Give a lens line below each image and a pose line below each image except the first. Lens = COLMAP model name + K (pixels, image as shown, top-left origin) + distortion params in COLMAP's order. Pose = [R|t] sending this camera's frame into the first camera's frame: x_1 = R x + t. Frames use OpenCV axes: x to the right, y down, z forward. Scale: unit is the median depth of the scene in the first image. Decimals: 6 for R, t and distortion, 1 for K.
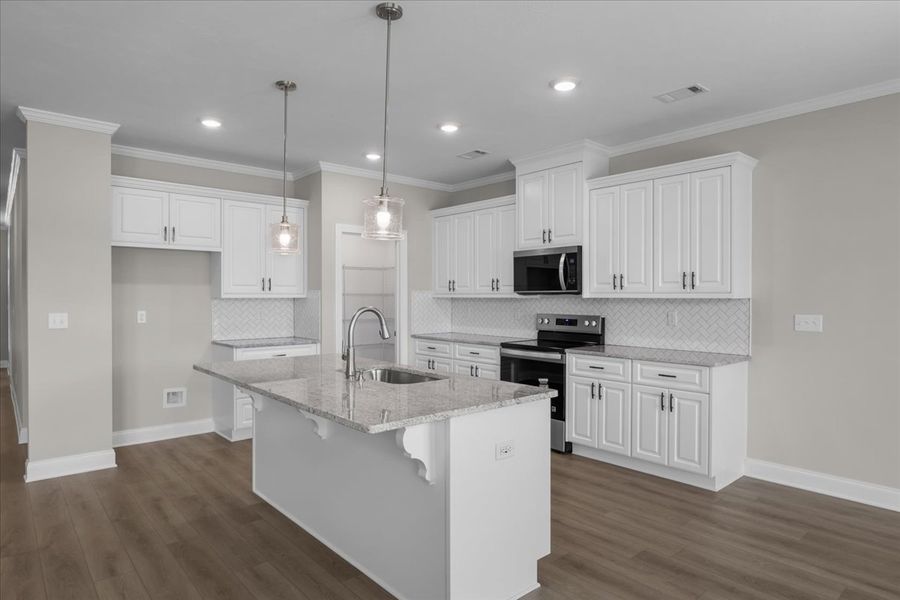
lens RADIAL K [[526.5, 0, 448.5], [0, 526.5, 299.5], [0, 0, 1]] dist [-0.006772, -0.000191]
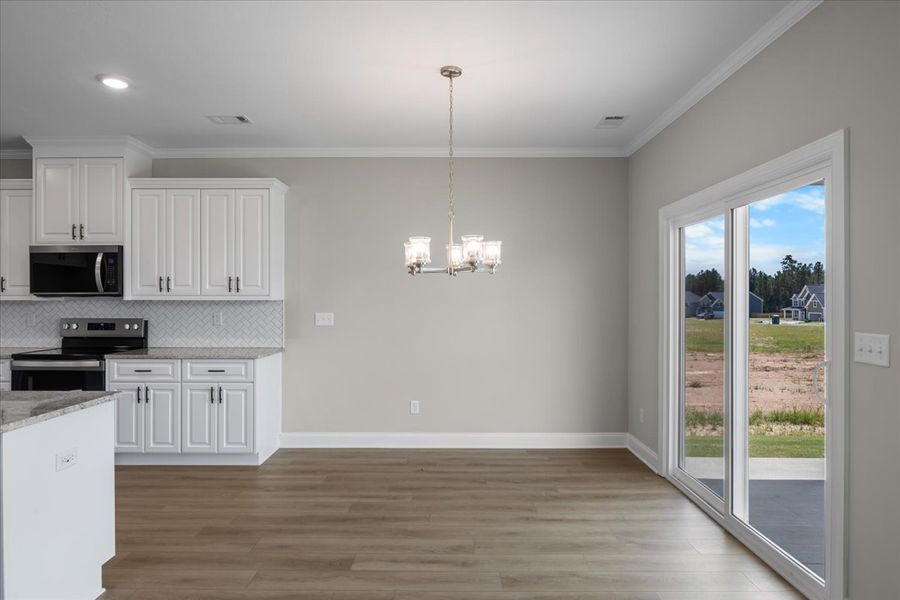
lens RADIAL K [[526.5, 0, 448.5], [0, 526.5, 299.5], [0, 0, 1]] dist [-0.006772, -0.000191]
pose [[0.661287, -0.001638, 0.750131, -0.073798], [0.004460, 0.999989, -0.001748, -0.000158], [-0.750120, 0.004502, 0.661287, -0.076990]]
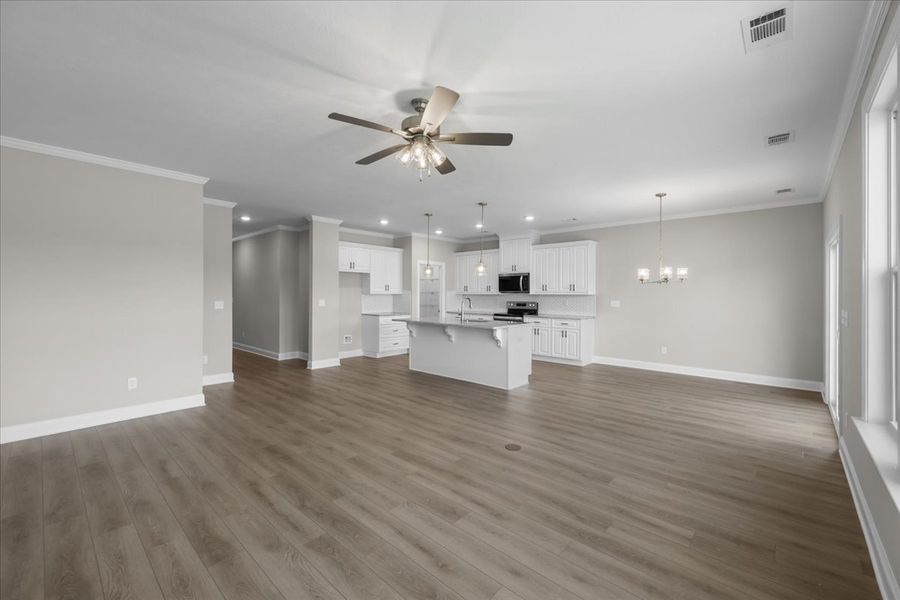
lens RADIAL K [[367.4, 0, 448.4], [0, 367.4, 298.5], [0, 0, 1]] dist [0.002212, 0.000253]
pose [[0.993832, 0.001700, 0.110885, -0.313043], [-0.002482, 0.999973, 0.006910, 0.005486], [-0.110870, -0.007143, 0.993809, -0.653271]]
